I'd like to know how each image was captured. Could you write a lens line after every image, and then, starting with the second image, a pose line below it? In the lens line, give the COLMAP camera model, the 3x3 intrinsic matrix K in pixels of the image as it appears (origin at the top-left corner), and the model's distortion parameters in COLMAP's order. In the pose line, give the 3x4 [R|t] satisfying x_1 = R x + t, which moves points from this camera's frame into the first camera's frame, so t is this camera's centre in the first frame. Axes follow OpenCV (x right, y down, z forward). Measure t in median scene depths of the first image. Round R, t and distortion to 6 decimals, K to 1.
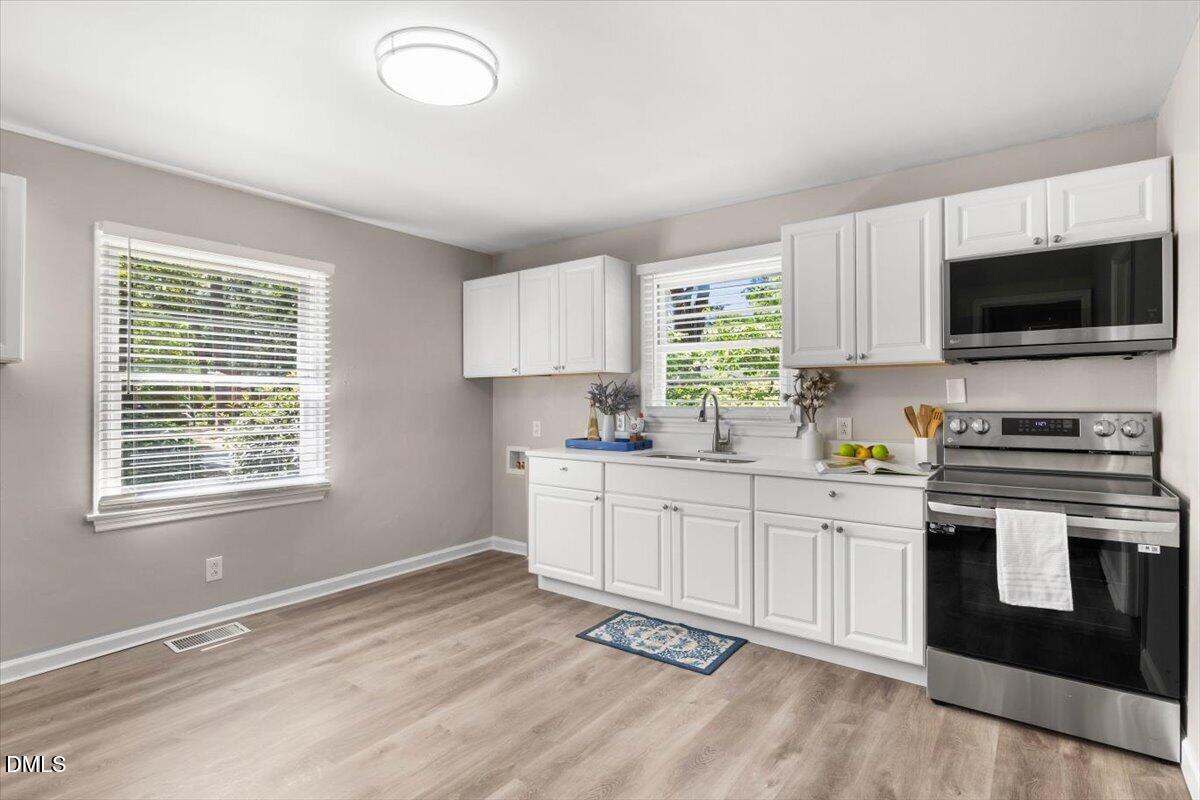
lens RADIAL K [[596.4, 0, 602.2], [0, 596.4, 398.6], [0, 0, 1]] dist [-0.003446, 0.000299]
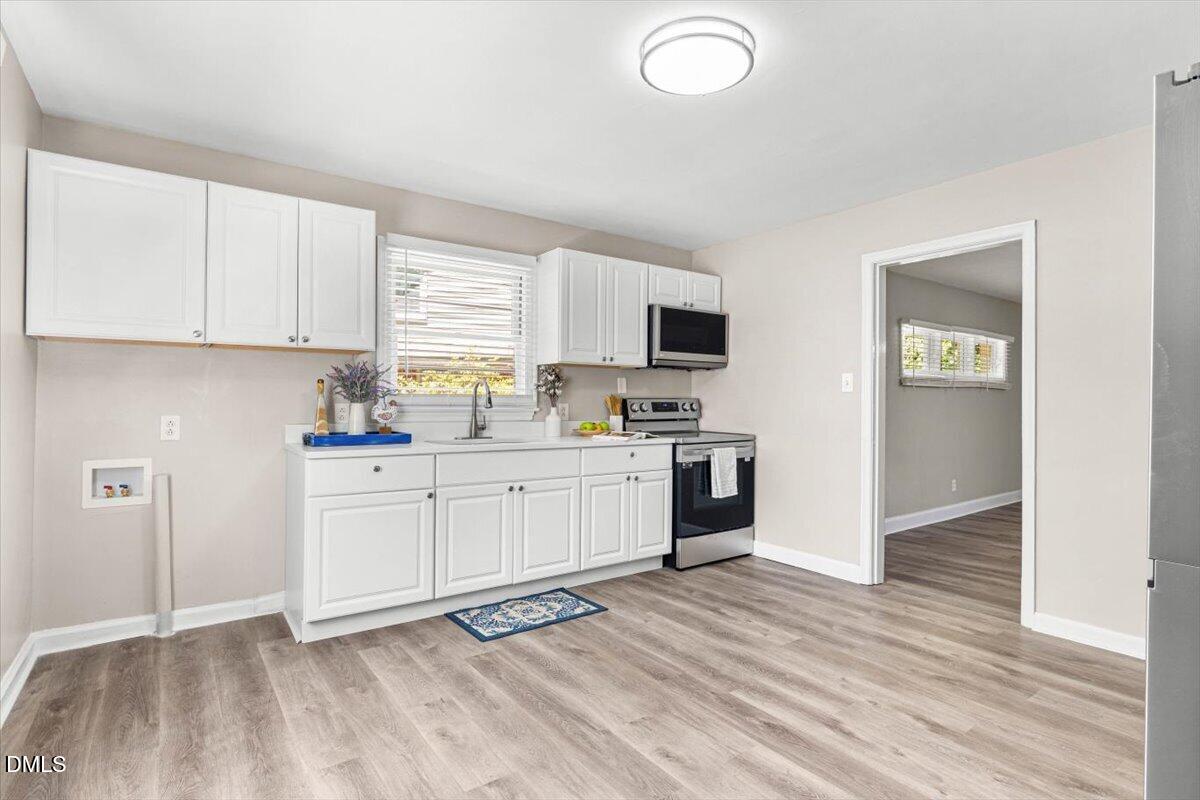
lens RADIAL K [[596.4, 0, 602.2], [0, 596.4, 398.6], [0, 0, 1]] dist [-0.003446, 0.000299]
pose [[0.298094, 0.009420, 0.954490, -0.919232], [-0.006239, 0.999949, -0.007920, 0.034735], [-0.954516, -0.003594, 0.298138, 0.590805]]
